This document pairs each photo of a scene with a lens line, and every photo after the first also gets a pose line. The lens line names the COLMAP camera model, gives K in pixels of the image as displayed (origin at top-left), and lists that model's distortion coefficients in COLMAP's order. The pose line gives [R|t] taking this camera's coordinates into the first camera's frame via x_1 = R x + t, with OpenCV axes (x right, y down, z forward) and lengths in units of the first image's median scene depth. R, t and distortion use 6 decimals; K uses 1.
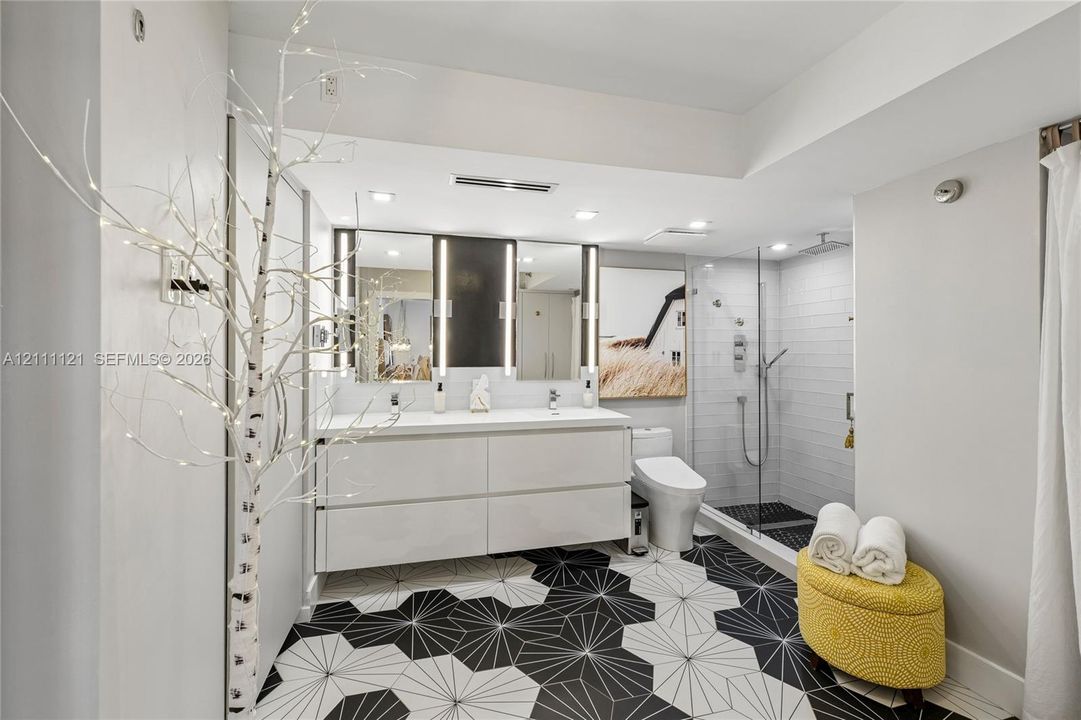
lens RADIAL K [[434.6, 0, 536.3], [0, 434.6, 350.6], [0, 0, 1]] dist [0.000417, -0.000021]
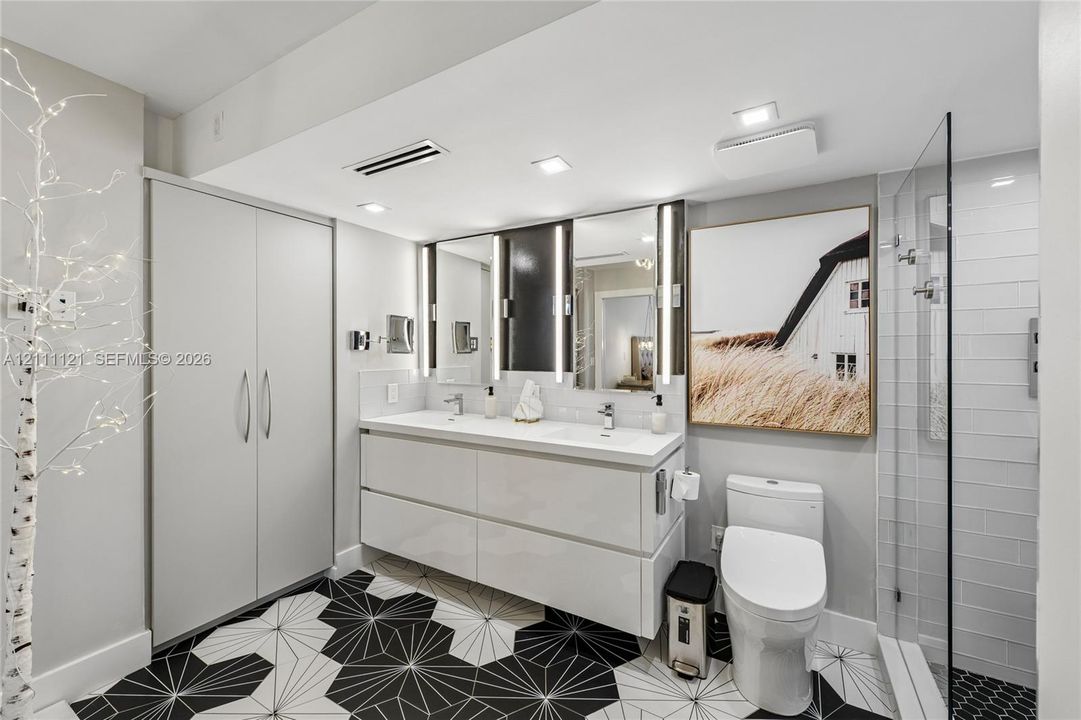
lens RADIAL K [[425.8, 0, 551.8], [0, 425.8, 355.7], [0, 0, 1]] dist [0.005724, 0.000032]
pose [[0.722839, 0.003865, -0.691005, 0.447420], [-0.000094, 0.999985, 0.005495, 0.001125], [0.691016, -0.003907, 0.722829, 0.356876]]
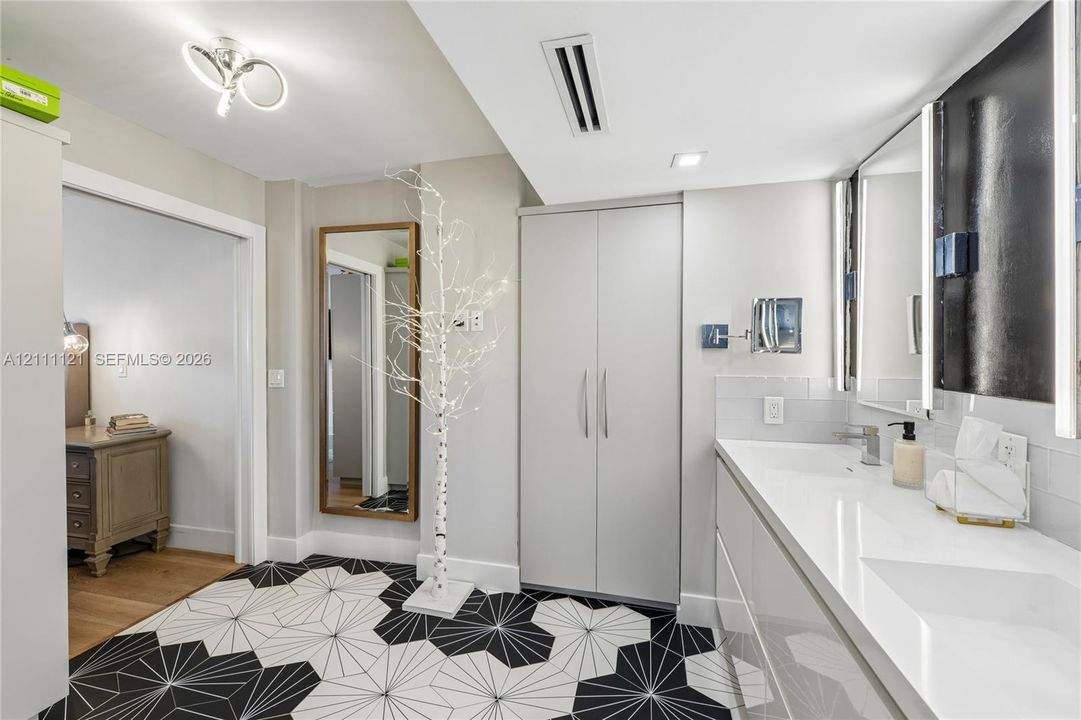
lens RADIAL K [[440.2, 0, 540.5], [0, 440.2, 360.0], [0, 0, 1]] dist [0.001024, 0.000002]
pose [[-0.467143, 0.012231, -0.884097, 0.323922], [-0.002282, 0.999884, 0.015039, 0.001920], [0.884179, 0.009043, -0.467061, 0.749496]]
